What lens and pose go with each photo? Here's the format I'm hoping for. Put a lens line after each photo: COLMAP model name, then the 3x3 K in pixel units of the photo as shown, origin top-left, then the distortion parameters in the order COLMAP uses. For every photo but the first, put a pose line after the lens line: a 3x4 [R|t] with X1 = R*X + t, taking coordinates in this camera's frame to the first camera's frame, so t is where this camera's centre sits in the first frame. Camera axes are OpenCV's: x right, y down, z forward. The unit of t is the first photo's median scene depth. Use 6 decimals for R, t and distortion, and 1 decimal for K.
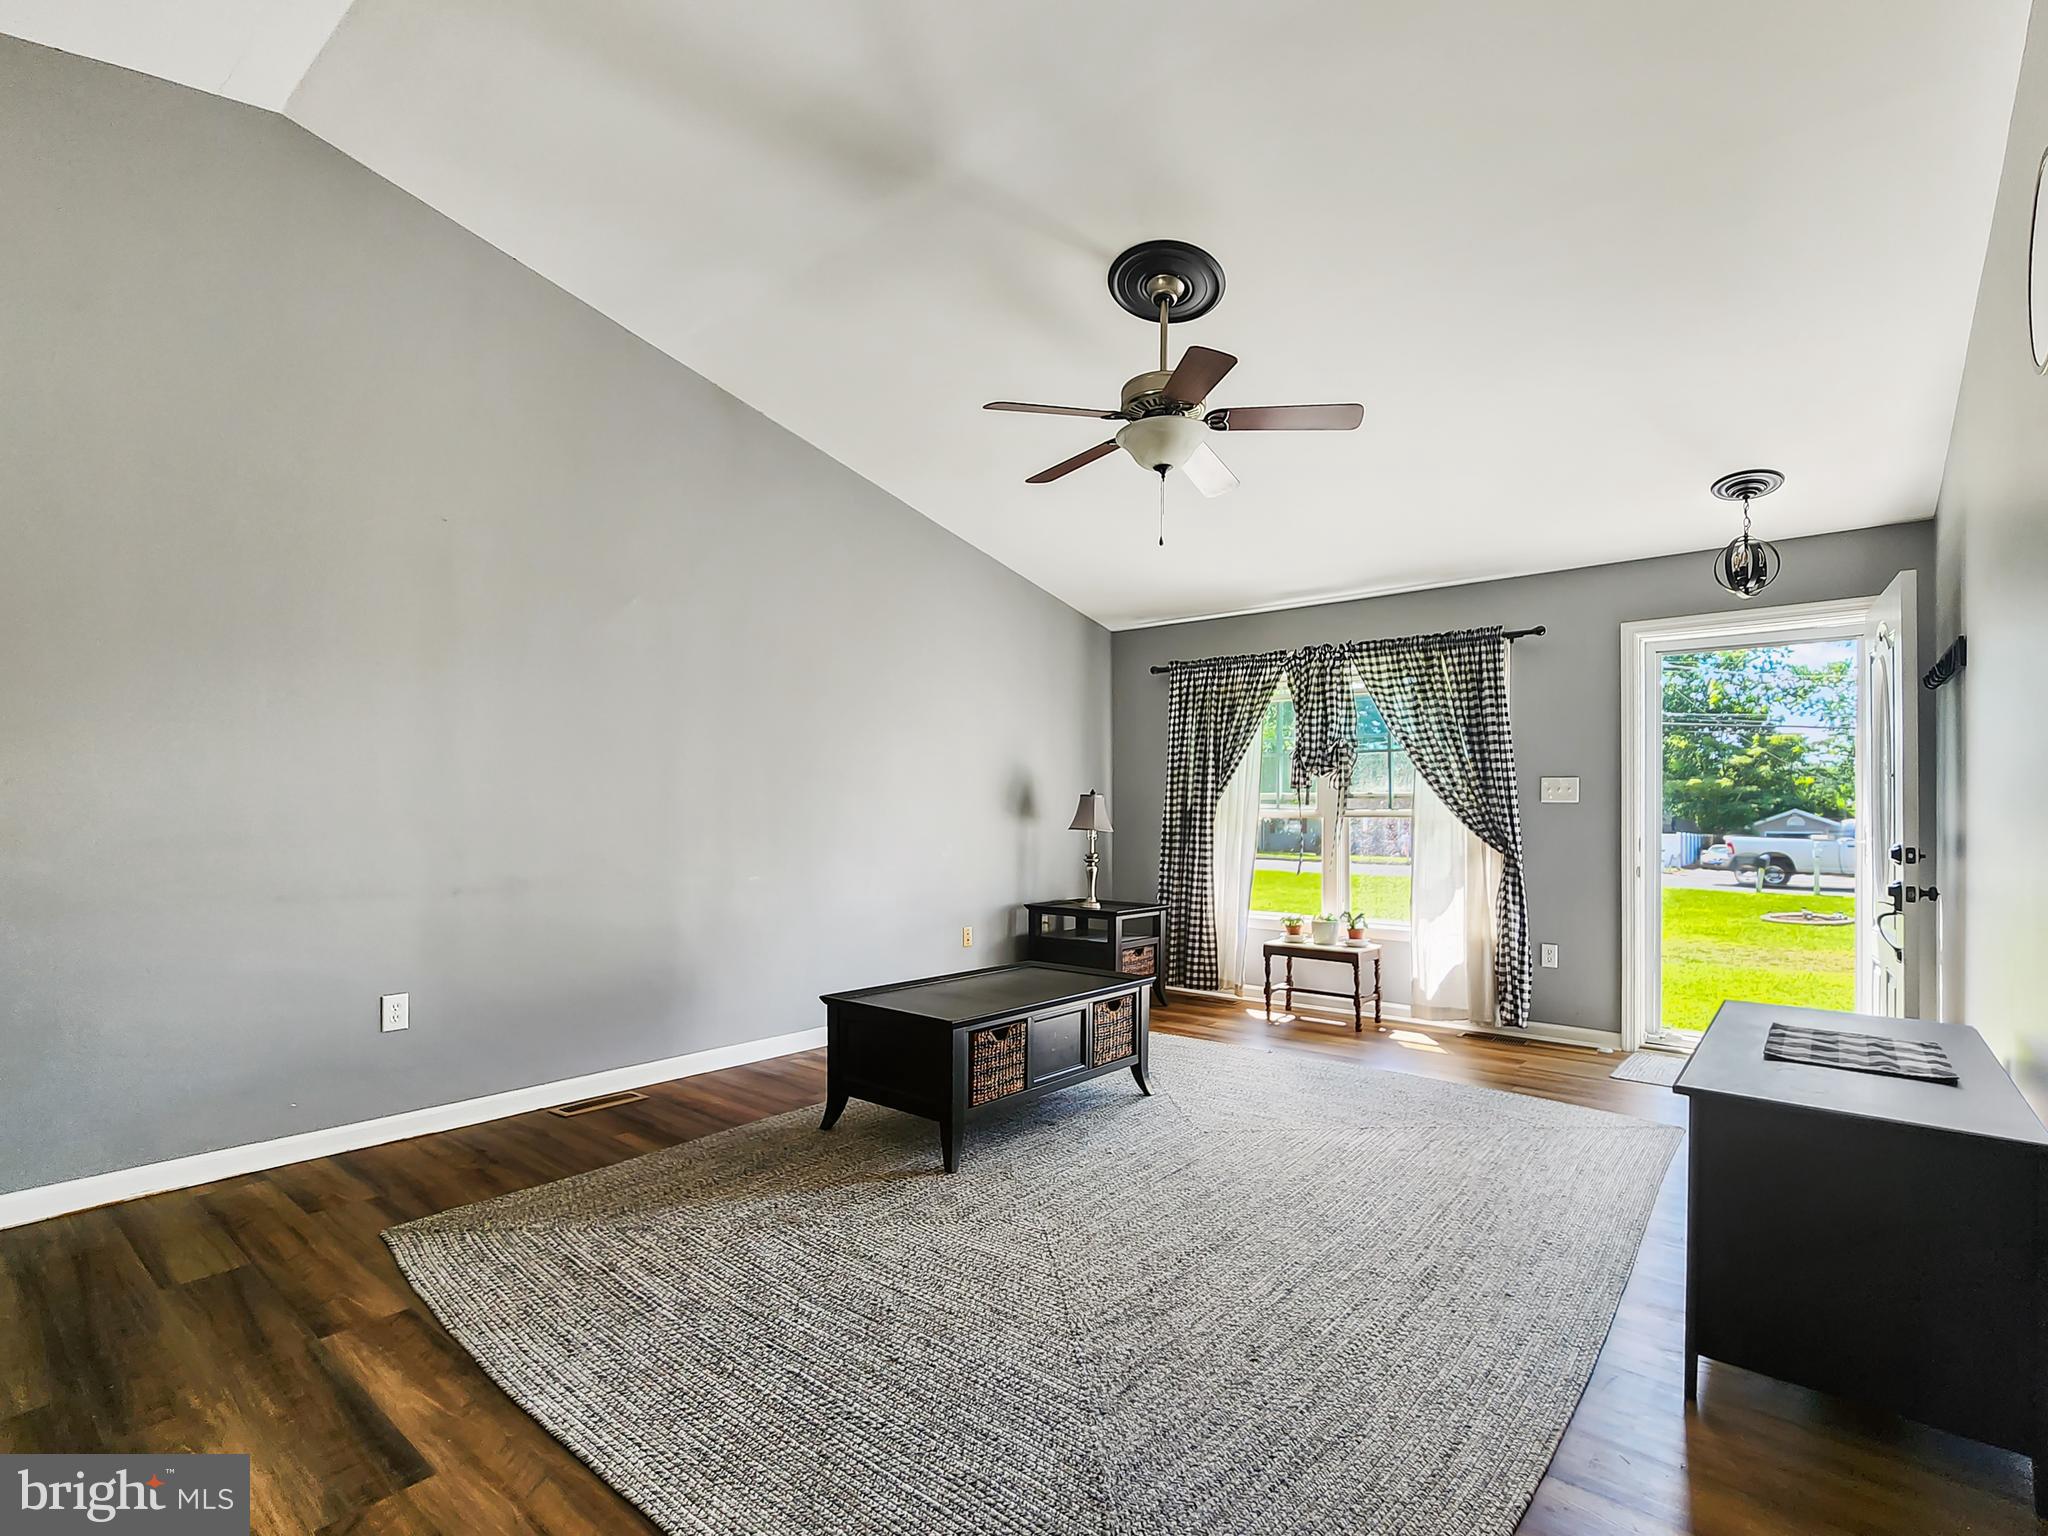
lens RADIAL K [[996.3, 0, 1012.4], [0, 996.3, 772.7], [0, 0, 1]] dist [-0.000709, -0.000009]
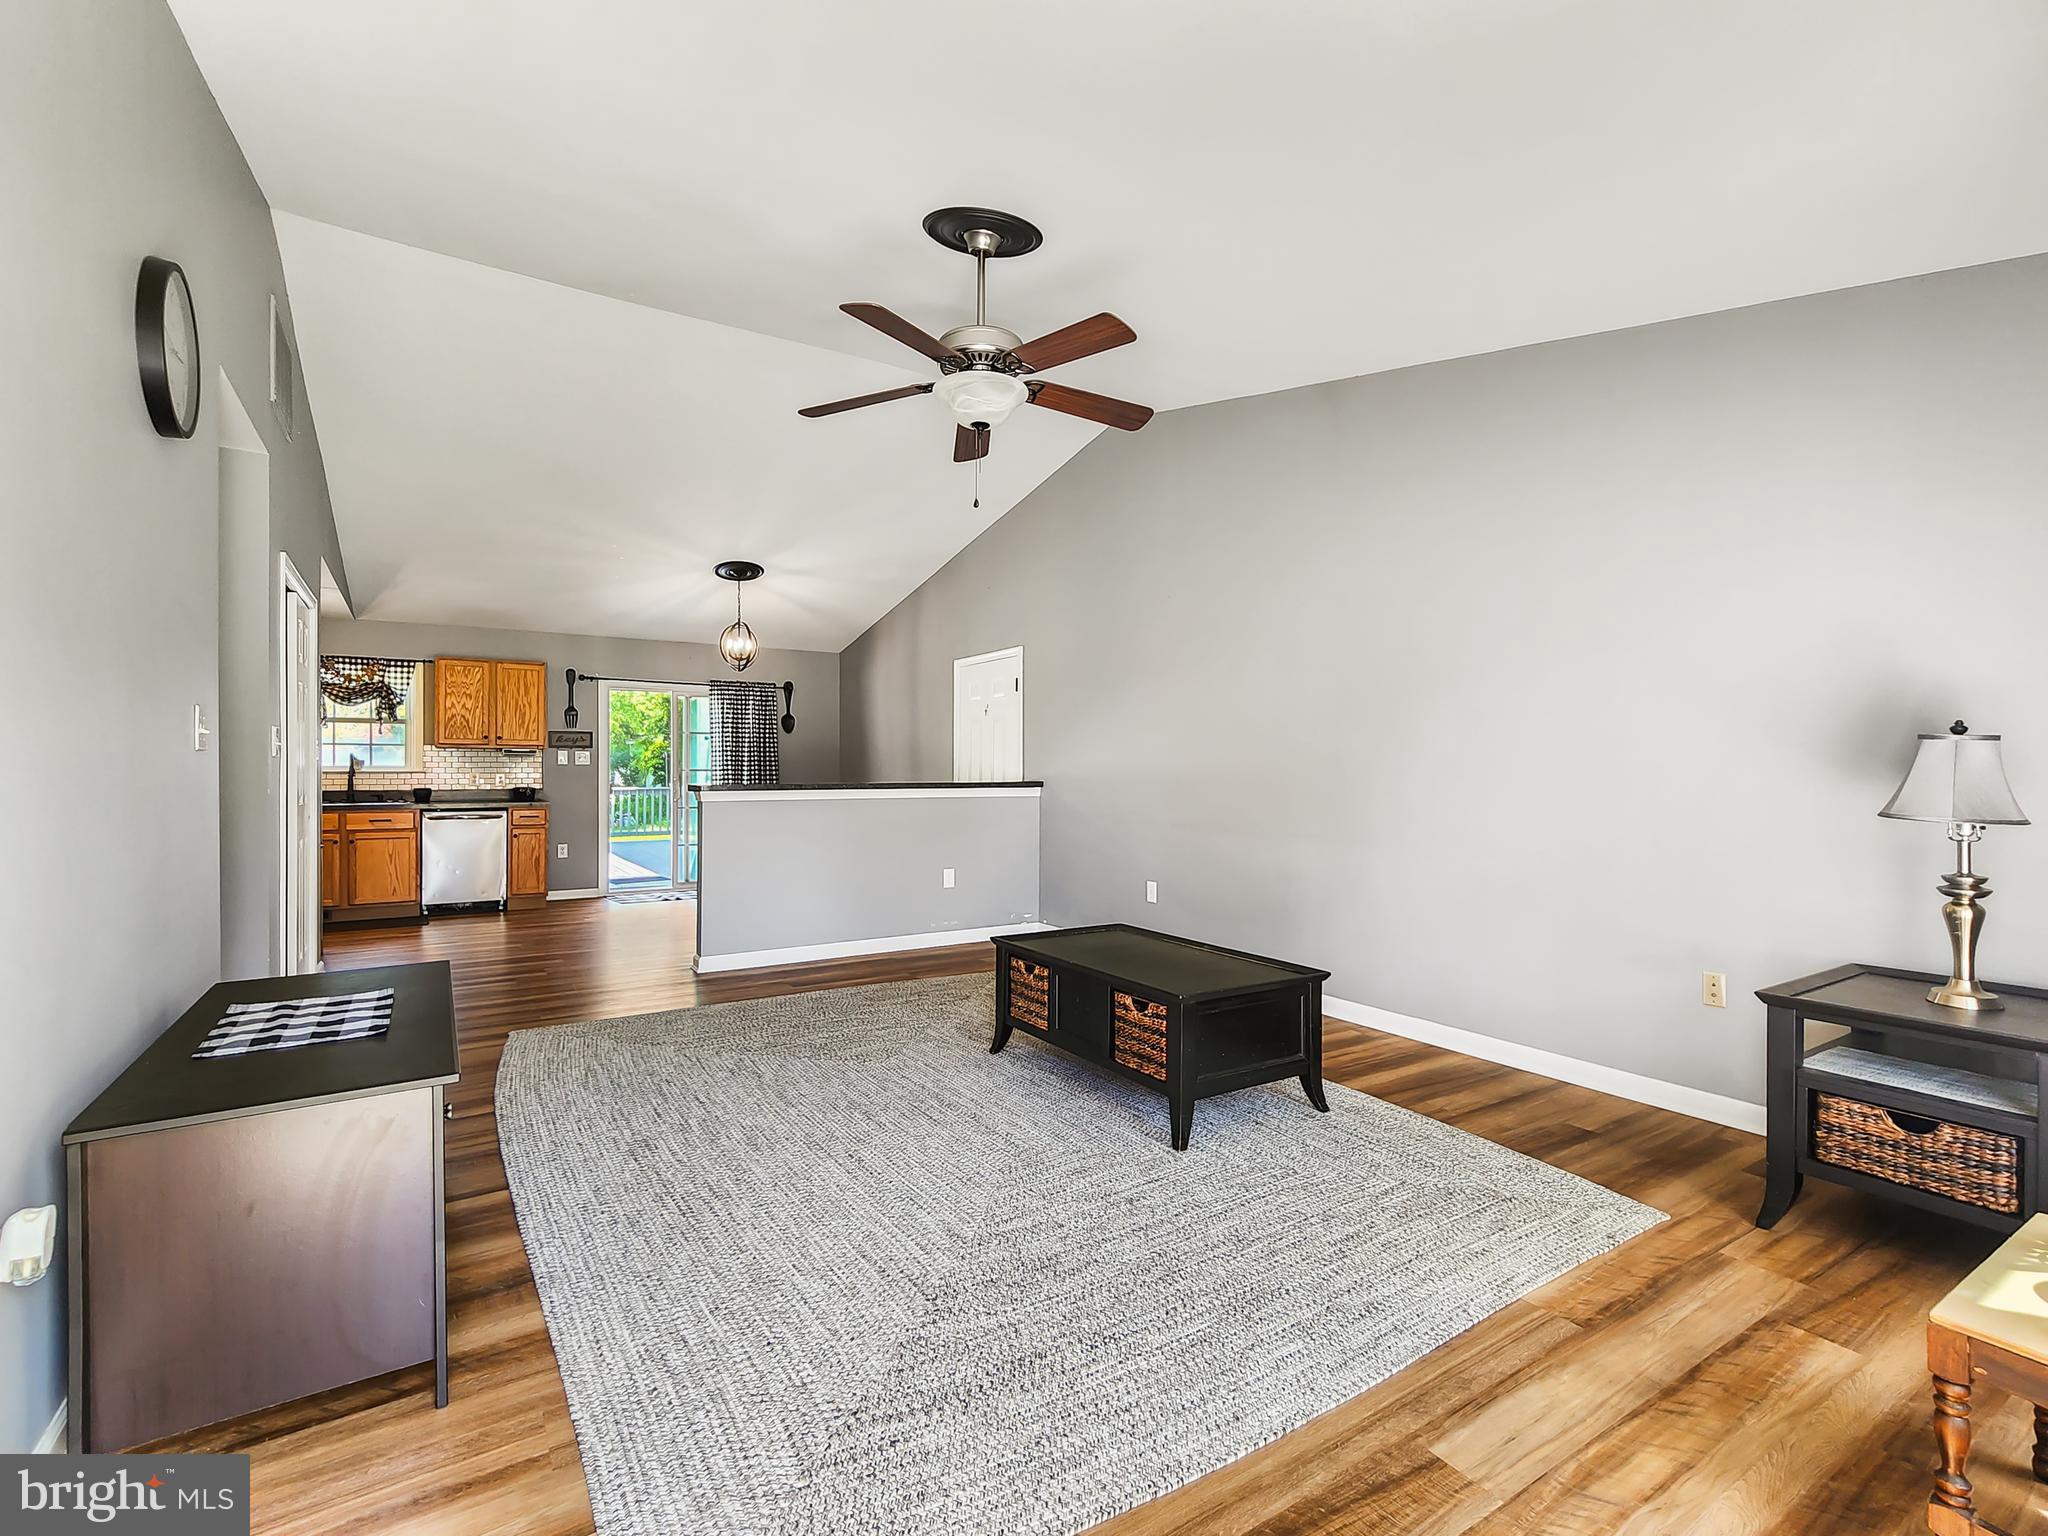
lens RADIAL K [[996.3, 0, 1012.4], [0, 996.3, 772.7], [0, 0, 1]] dist [-0.000709, -0.000009]
pose [[-0.293869, 0.006753, -0.955822, 1.049657], [0.006078, 0.999968, 0.005196, 0.030933], [0.955826, -0.004282, -0.293901, 1.281074]]
